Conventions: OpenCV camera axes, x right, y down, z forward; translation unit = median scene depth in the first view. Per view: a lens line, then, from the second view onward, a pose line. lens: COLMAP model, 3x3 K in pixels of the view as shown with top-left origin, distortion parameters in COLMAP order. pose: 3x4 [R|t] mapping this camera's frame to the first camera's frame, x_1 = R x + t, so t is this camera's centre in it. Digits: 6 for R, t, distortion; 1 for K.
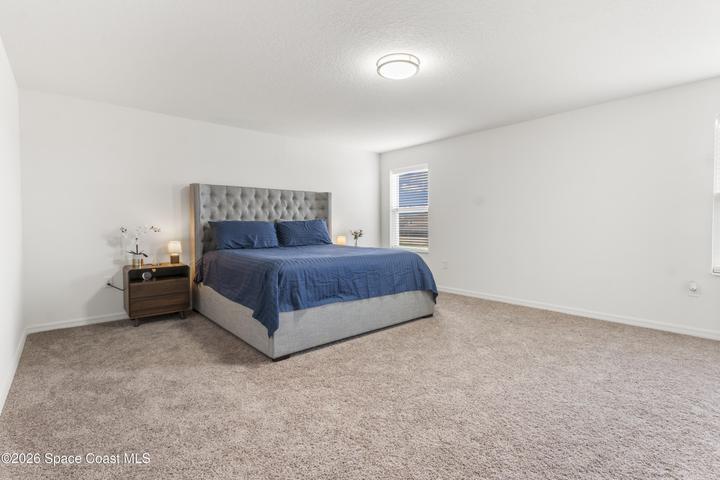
lens RADIAL K [[346.3, 0, 361.4], [0, 346.3, 224.2], [0, 0, 1]] dist [0.000847, 0.000214]
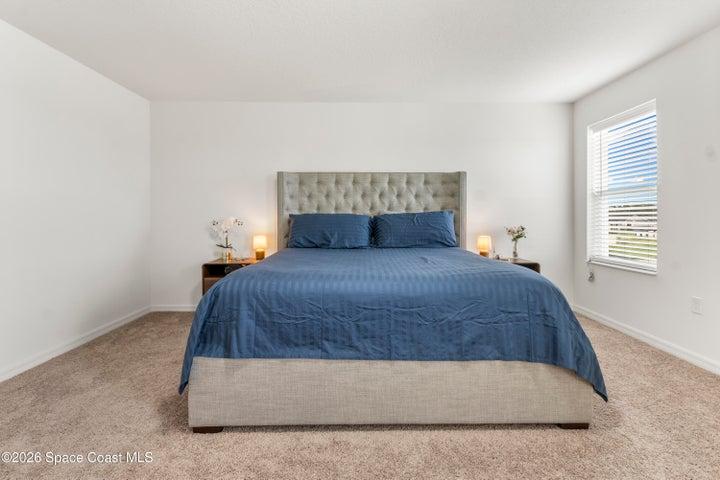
lens RADIAL K [[346.3, 0, 361.4], [0, 346.3, 224.2], [0, 0, 1]] dist [0.000847, 0.000214]
pose [[0.768260, 0.014357, -0.639977, 0.225579], [-0.002735, 0.999813, 0.019146, -0.000132], [0.640132, -0.012959, 0.768155, 0.408301]]
